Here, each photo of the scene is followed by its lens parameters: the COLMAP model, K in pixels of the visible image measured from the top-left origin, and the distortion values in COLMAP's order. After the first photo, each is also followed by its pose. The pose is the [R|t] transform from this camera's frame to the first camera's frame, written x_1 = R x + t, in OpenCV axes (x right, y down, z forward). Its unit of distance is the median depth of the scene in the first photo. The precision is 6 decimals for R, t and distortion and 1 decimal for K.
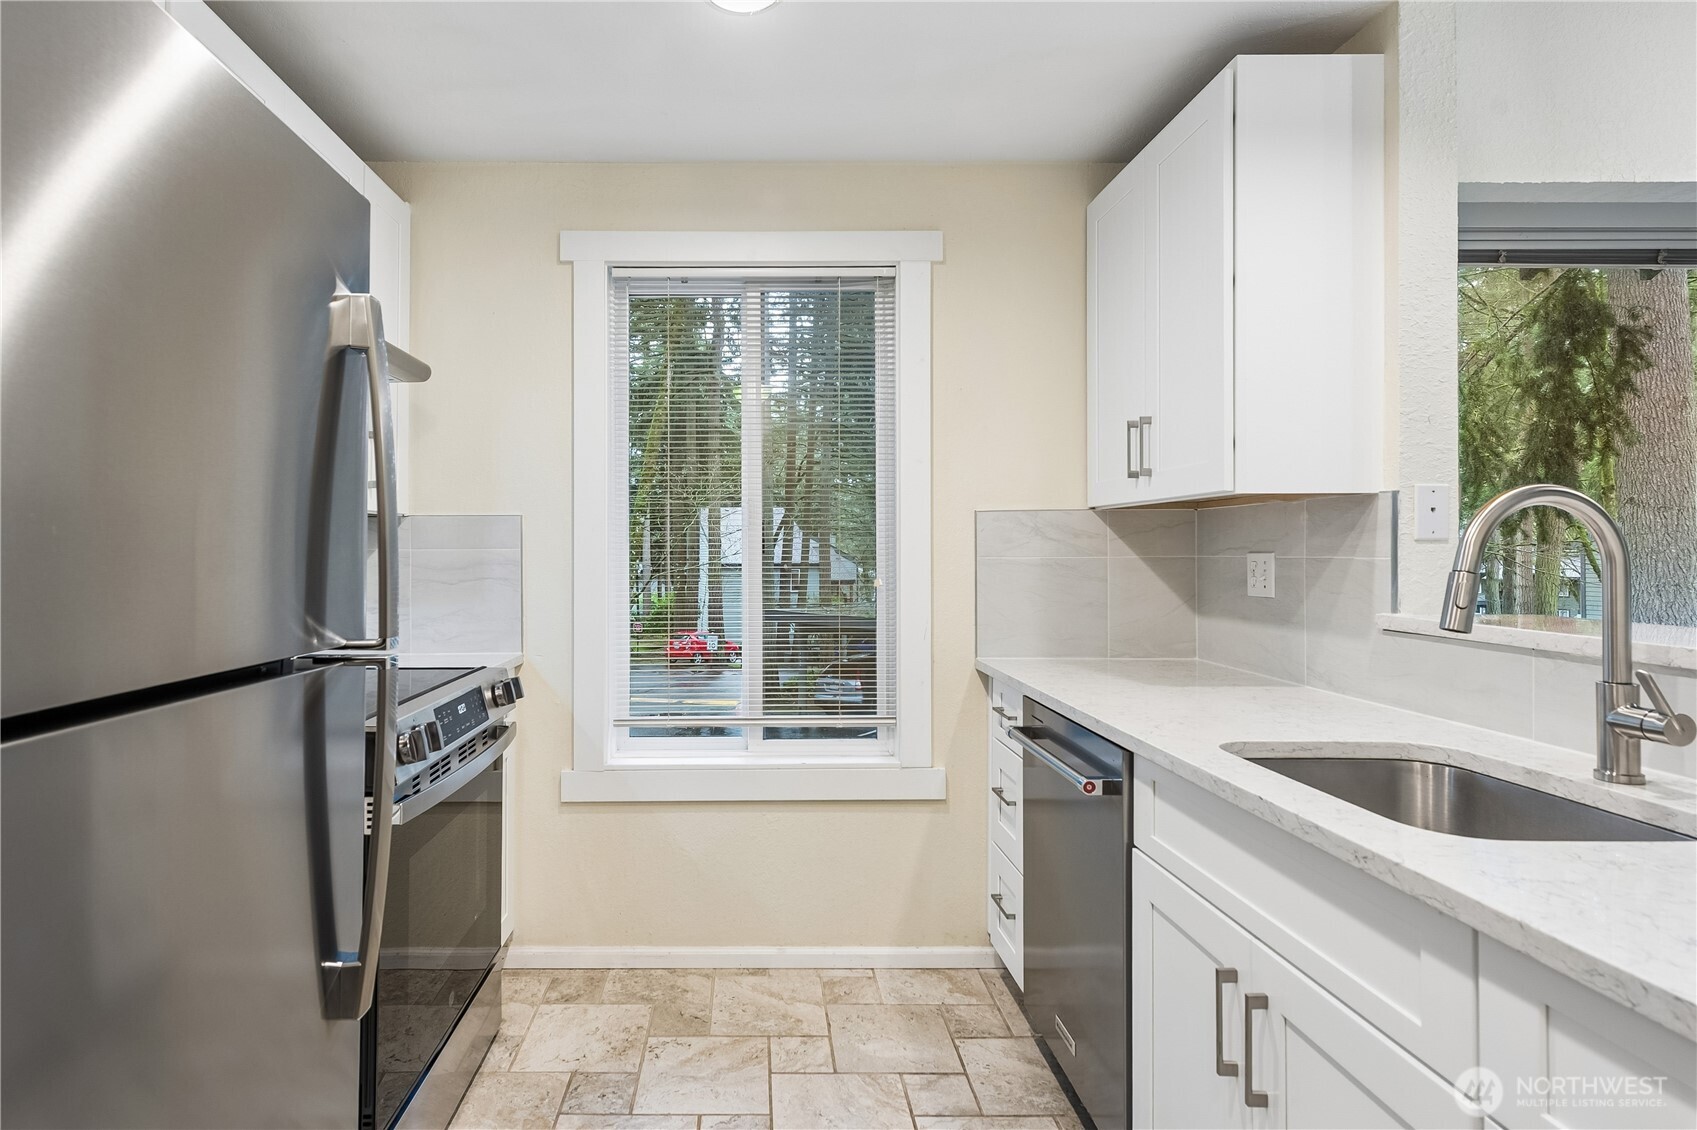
lens RADIAL K [[860.1, 0, 815.1], [0, 860.1, 539.8], [0, 0, 1]] dist [0.009269, -0.004551]
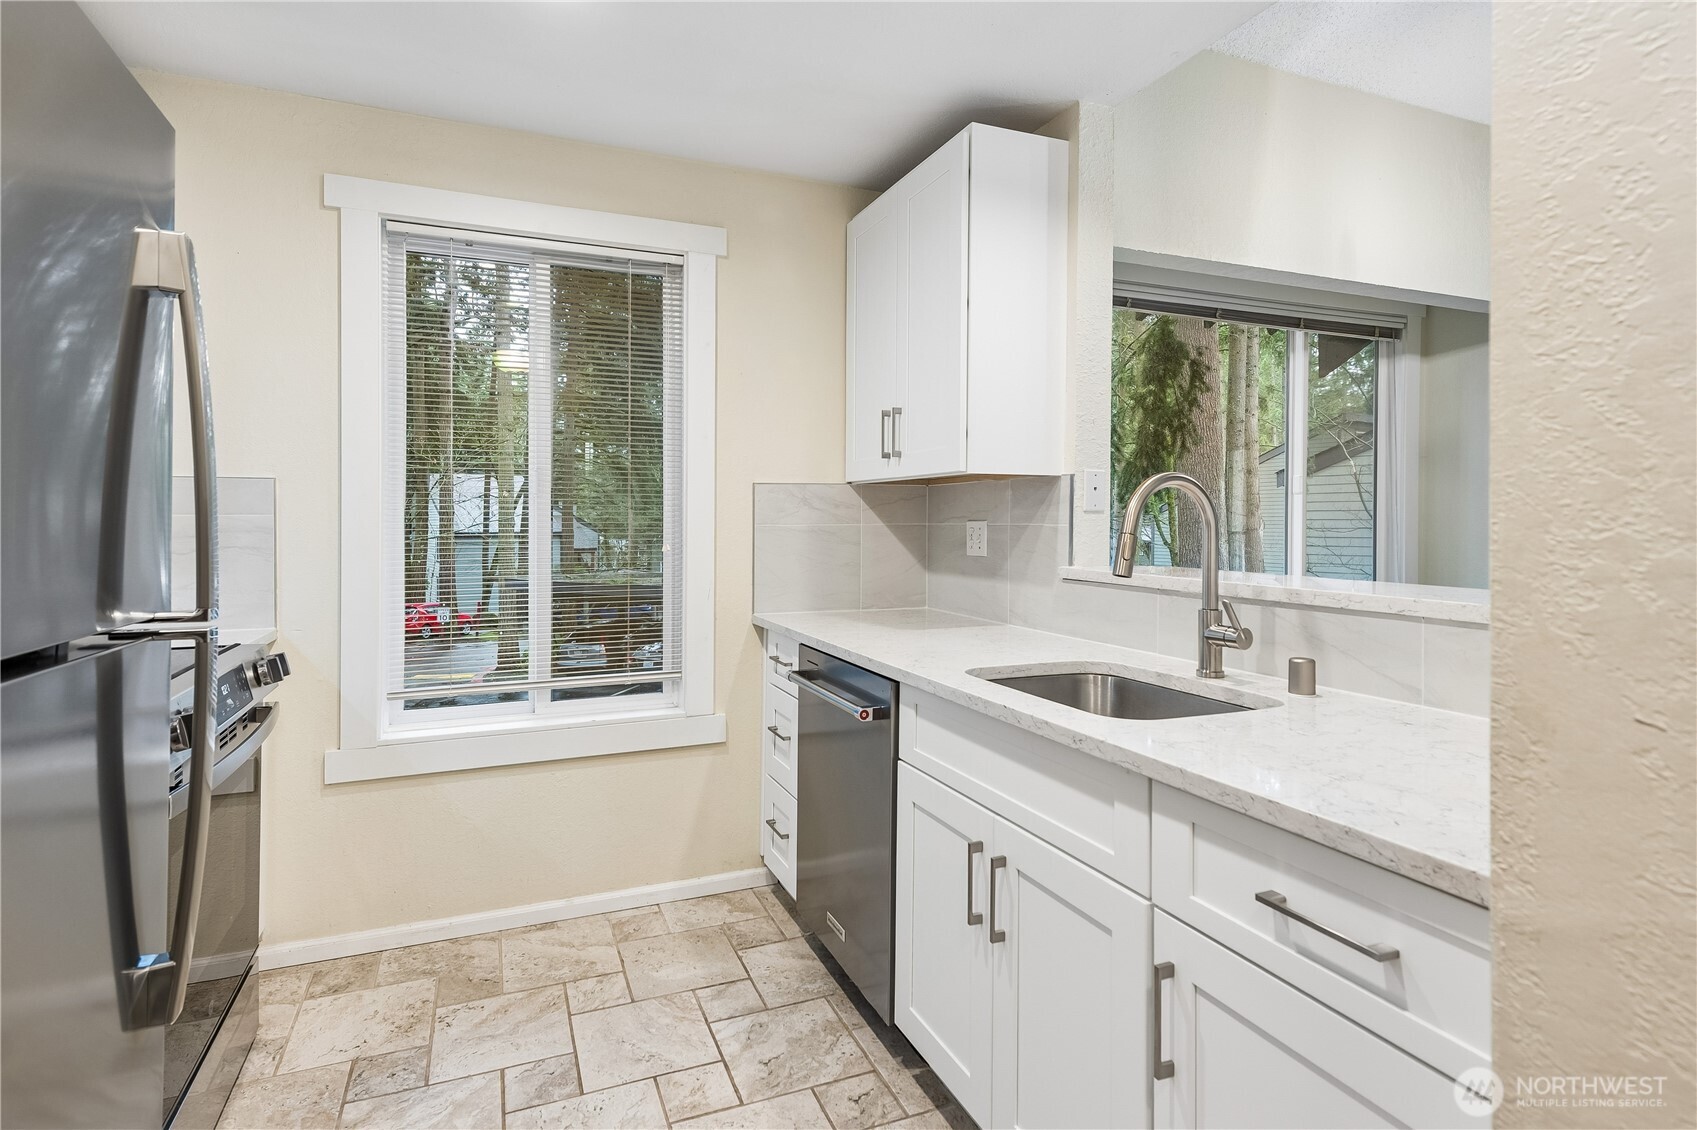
lens RADIAL K [[826.3, 0, 830.3], [0, 826.3, 524.5], [0, 0, 1]] dist [0.011706, -0.004891]
pose [[0.930288, 0.000804, 0.366829, -0.126013], [-0.006947, 0.999857, 0.015424, 0.003362], [-0.366764, -0.016897, 0.930160, -0.044109]]
